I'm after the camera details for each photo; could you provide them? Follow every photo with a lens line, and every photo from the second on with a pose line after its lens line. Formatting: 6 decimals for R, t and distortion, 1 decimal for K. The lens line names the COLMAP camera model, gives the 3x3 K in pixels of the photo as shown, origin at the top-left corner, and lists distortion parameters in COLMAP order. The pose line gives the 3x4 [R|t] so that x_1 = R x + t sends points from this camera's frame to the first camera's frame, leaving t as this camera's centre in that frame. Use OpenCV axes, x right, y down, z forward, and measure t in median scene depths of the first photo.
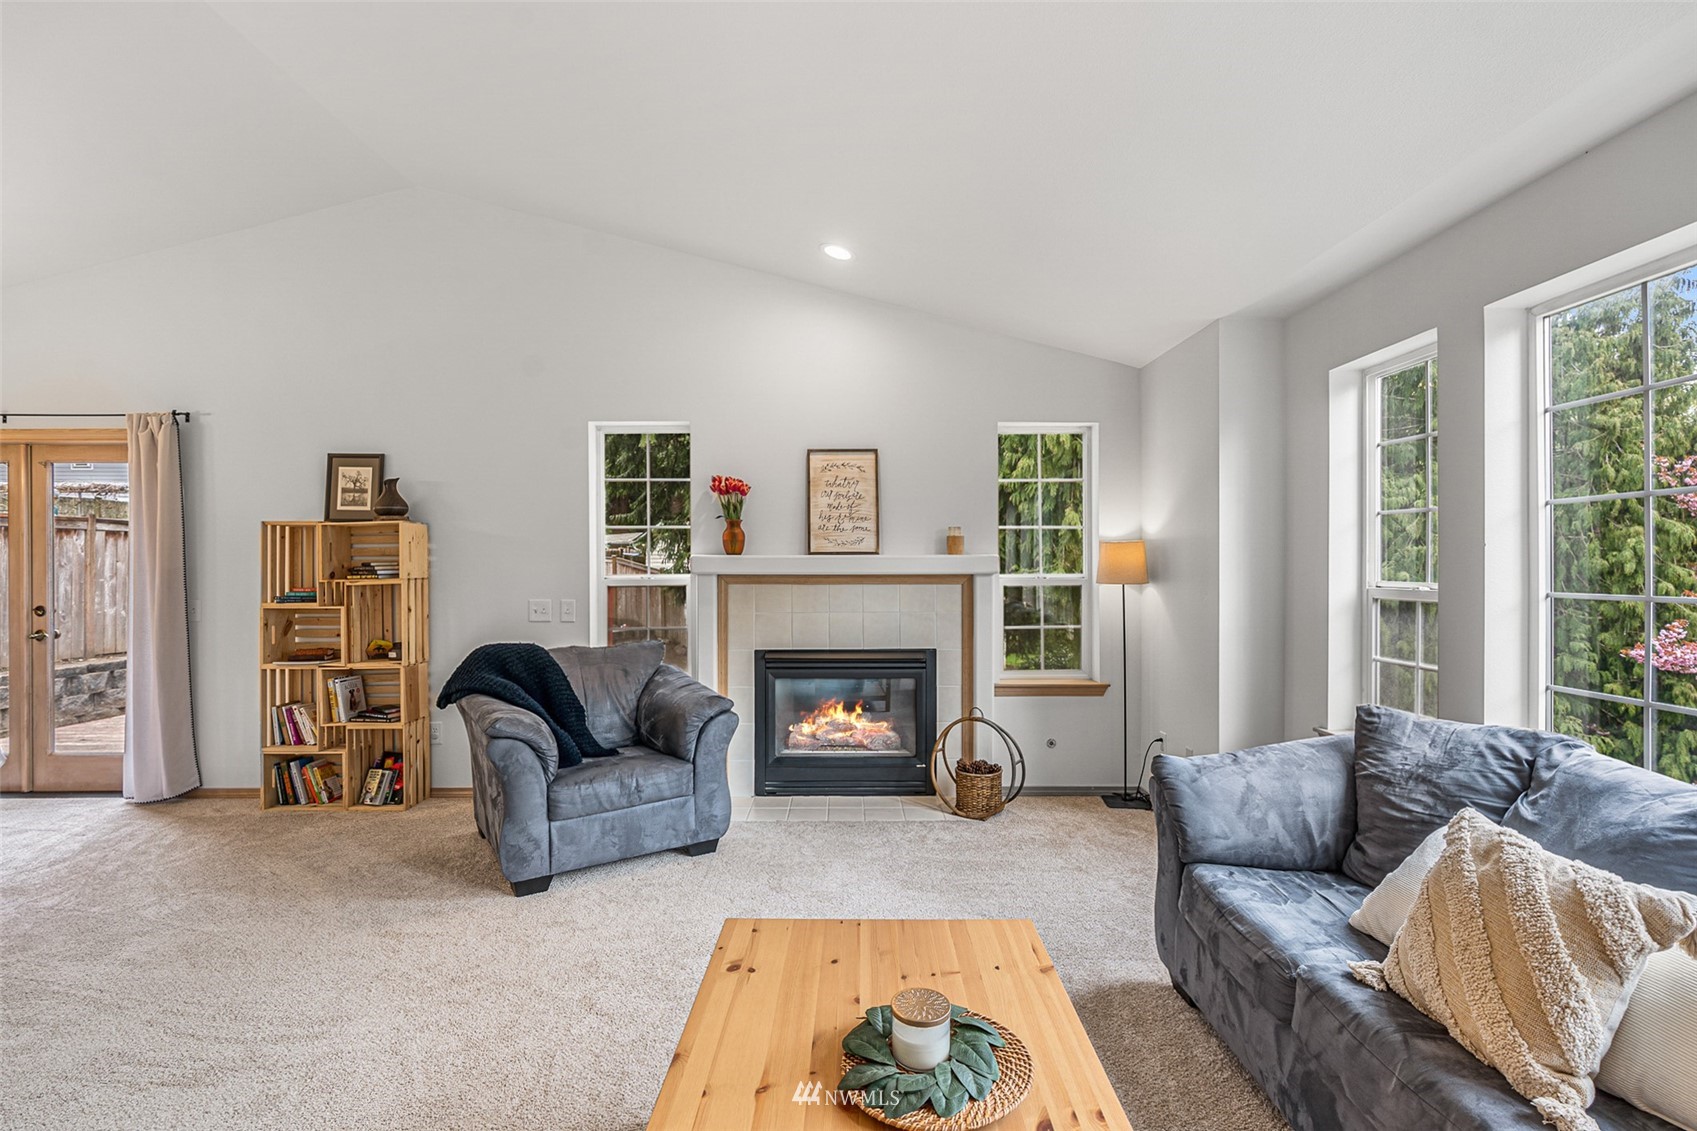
lens RADIAL K [[762.9, 0, 858.9], [0, 762.9, 568.1], [0, 0, 1]] dist [-0.007652, 0.003335]
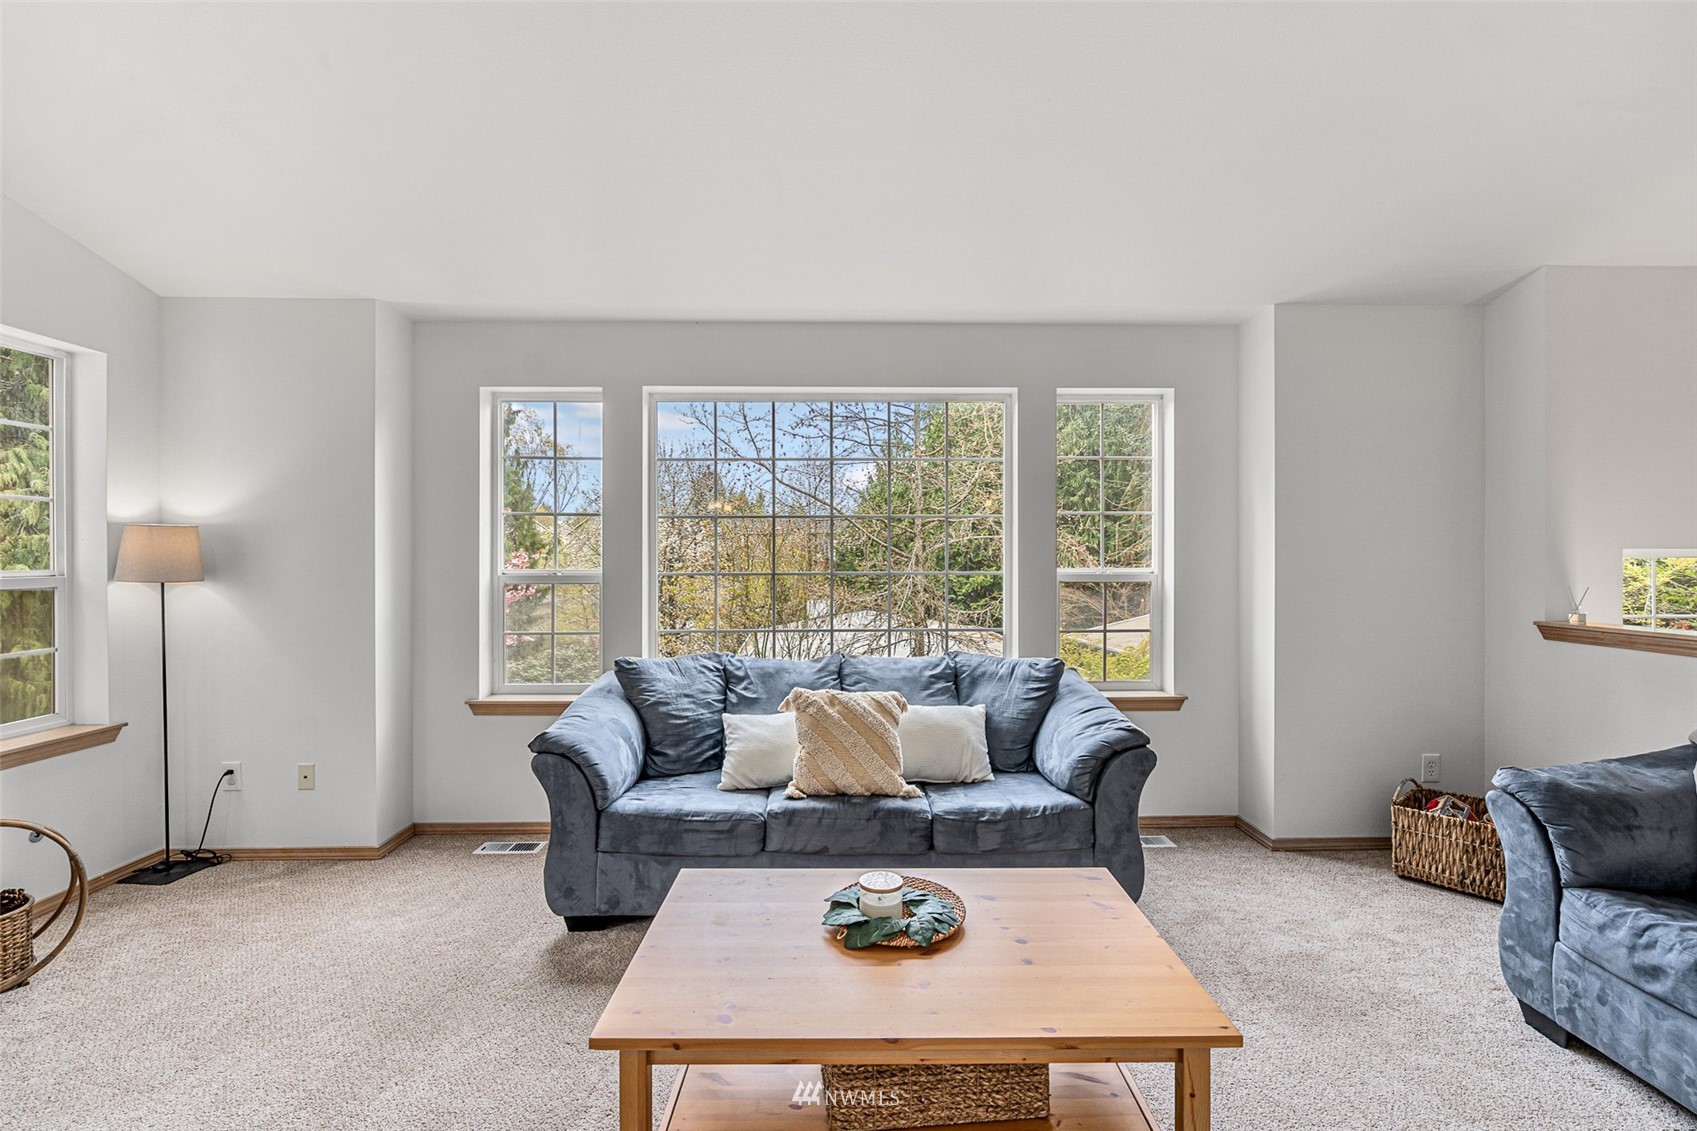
lens RADIAL K [[762.9, 0, 846.6], [0, 762.9, 561.3], [0, 0, 1]] dist [-0.007652, 0.003335]
pose [[0.005987, -0.008710, 0.999944, -0.444957], [0.005134, 0.999949, 0.008679, -0.003014], [-0.999969, 0.005081, 0.006031, 0.367046]]
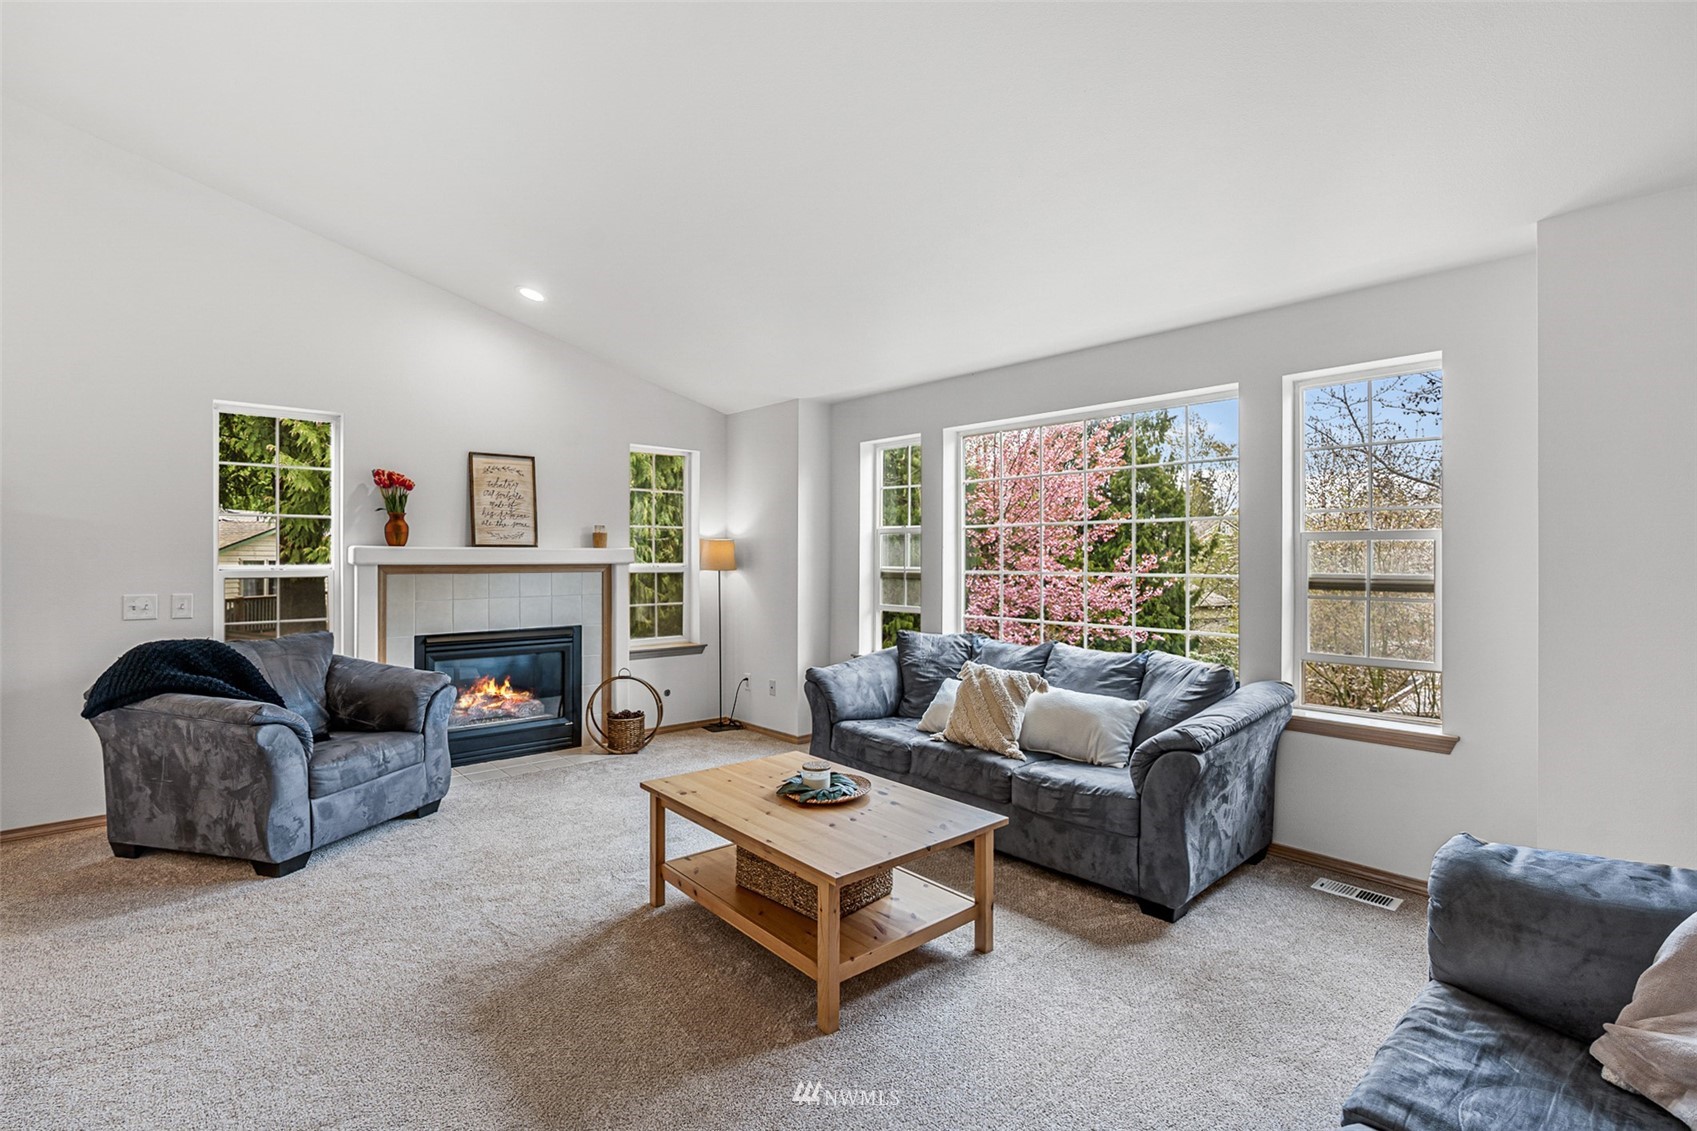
lens RADIAL K [[762.9, 0, 855.0], [0, 762.9, 555.5], [0, 0, 1]] dist [-0.007652, 0.003335]
pose [[0.751795, 0.002921, 0.659390, -0.431291], [0.000100, 0.999990, -0.004544, 0.000431], [-0.659397, 0.003483, 0.751787, -0.230591]]
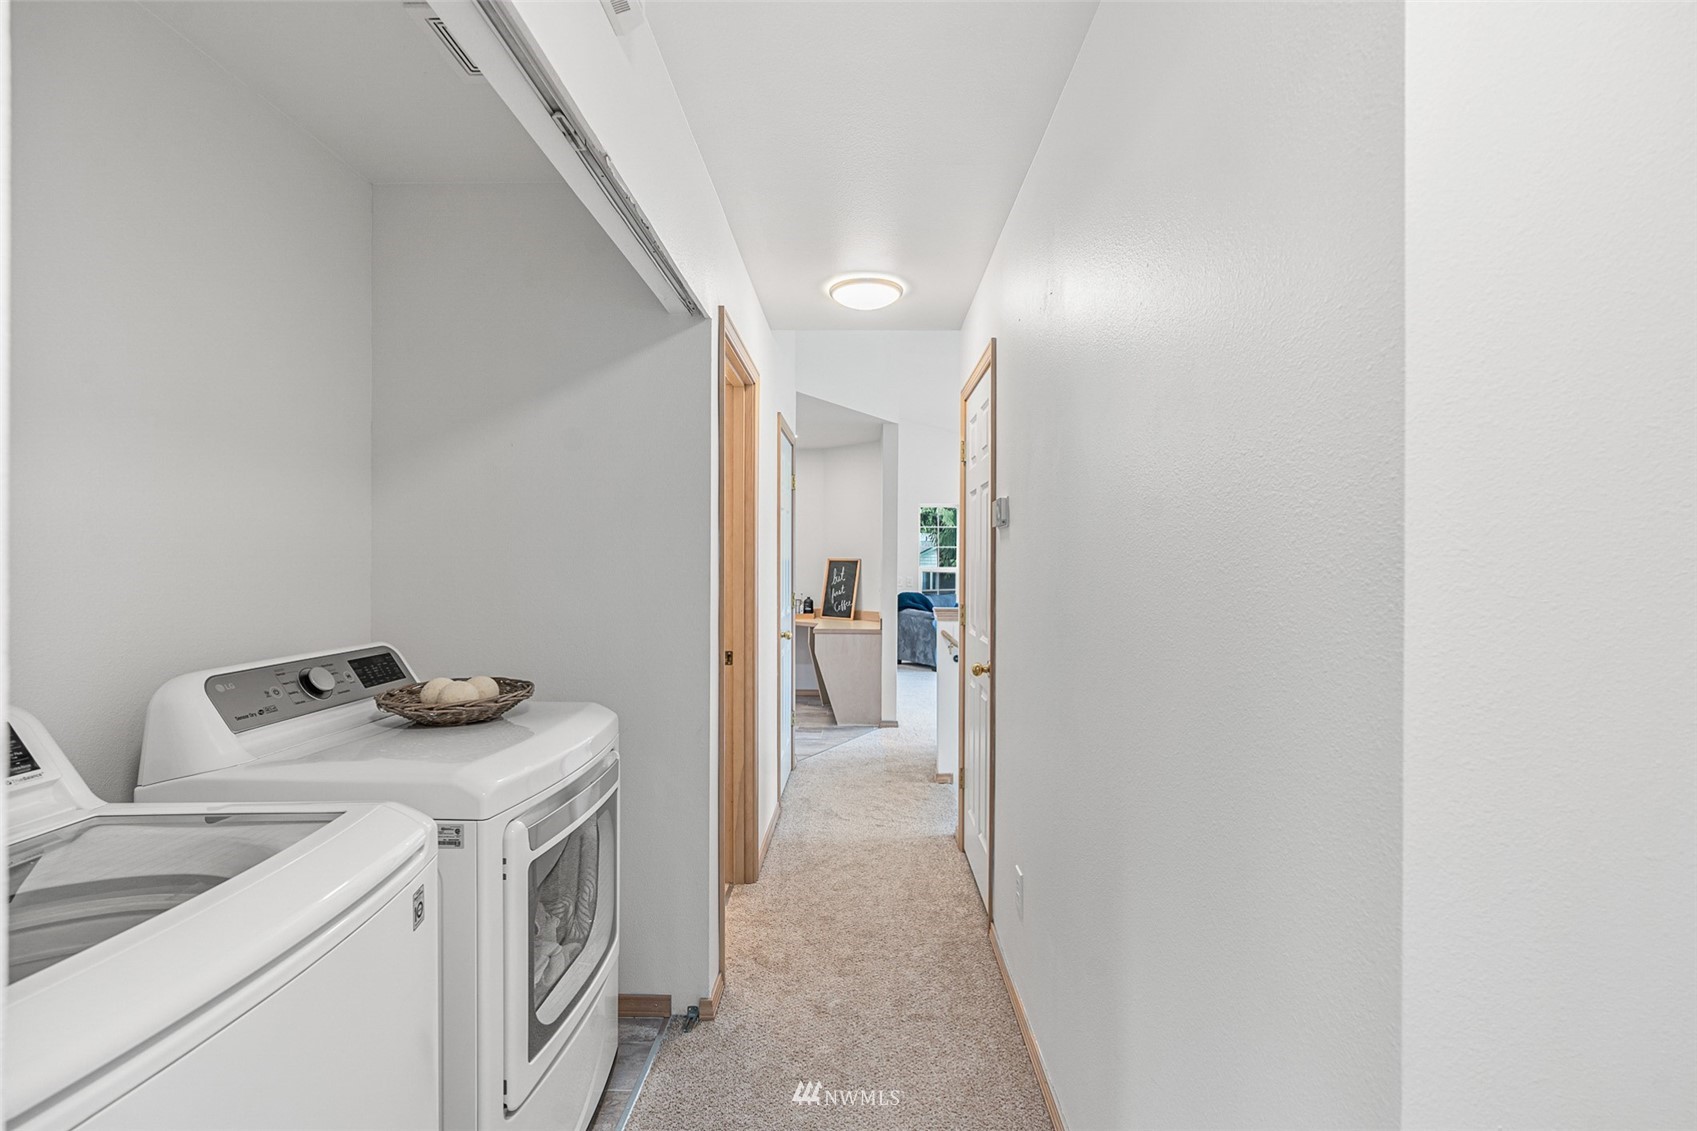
lens RADIAL K [[762.9, 0, 849.0], [0, 762.9, 562.7], [0, 0, 1]] dist [-0.007652, 0.003335]
pose [[0.998957, 0.000735, -0.045656, -0.535250], [-0.000714, 1.000000, 0.000469, -0.008886], [0.045656, -0.000436, 0.998957, -1.725767]]
